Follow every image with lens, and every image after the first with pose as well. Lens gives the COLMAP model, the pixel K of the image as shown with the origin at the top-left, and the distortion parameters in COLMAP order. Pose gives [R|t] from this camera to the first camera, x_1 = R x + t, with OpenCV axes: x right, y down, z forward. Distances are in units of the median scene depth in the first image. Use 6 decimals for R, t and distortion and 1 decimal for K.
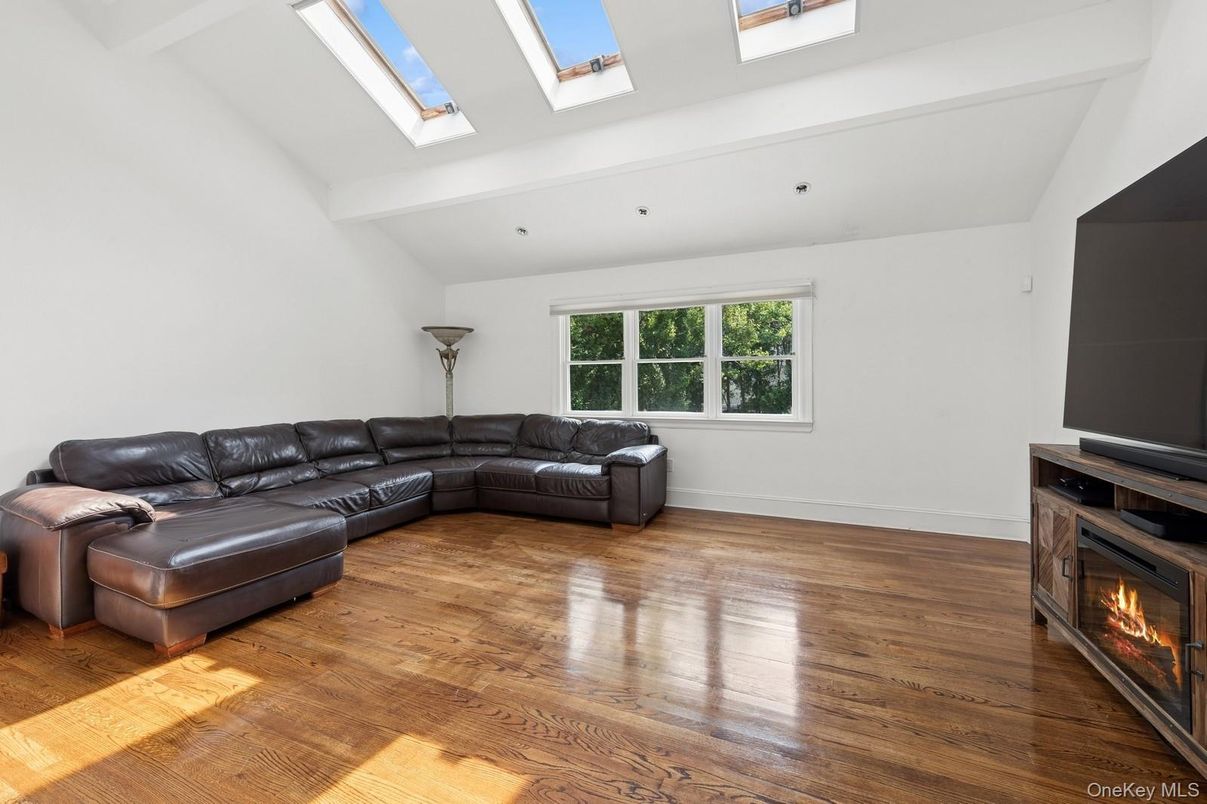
lens RADIAL K [[479.2, 0, 606.6], [0, 479.2, 398.4], [0, 0, 1]] dist [0.000307, 0.000010]
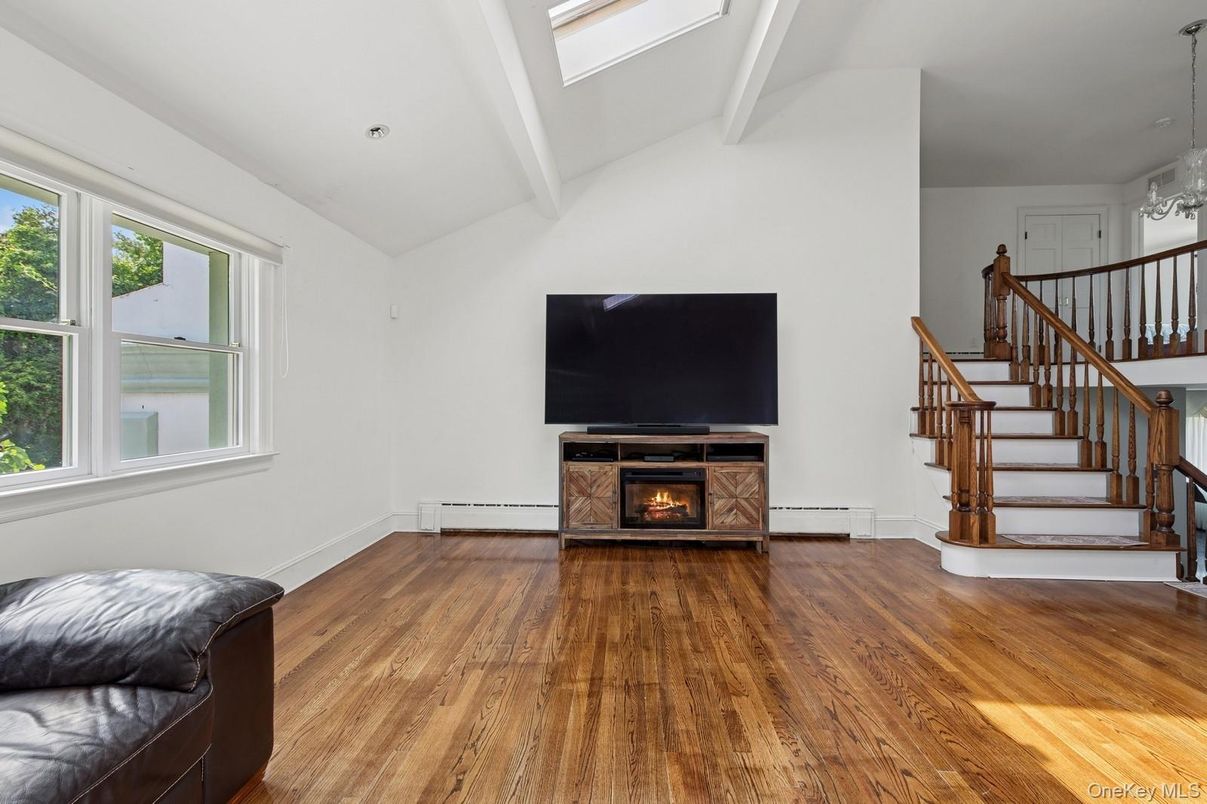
lens RADIAL K [[491.9, 0, 603.5], [0, 491.9, 402.0], [0, 0, 1]] dist [-0.000627, -0.000227]
pose [[-0.355772, -0.003729, 0.934565, -0.695468], [0.025593, 0.999578, 0.013731, -0.032149], [-0.934222, 0.028804, -0.355527, 1.542512]]
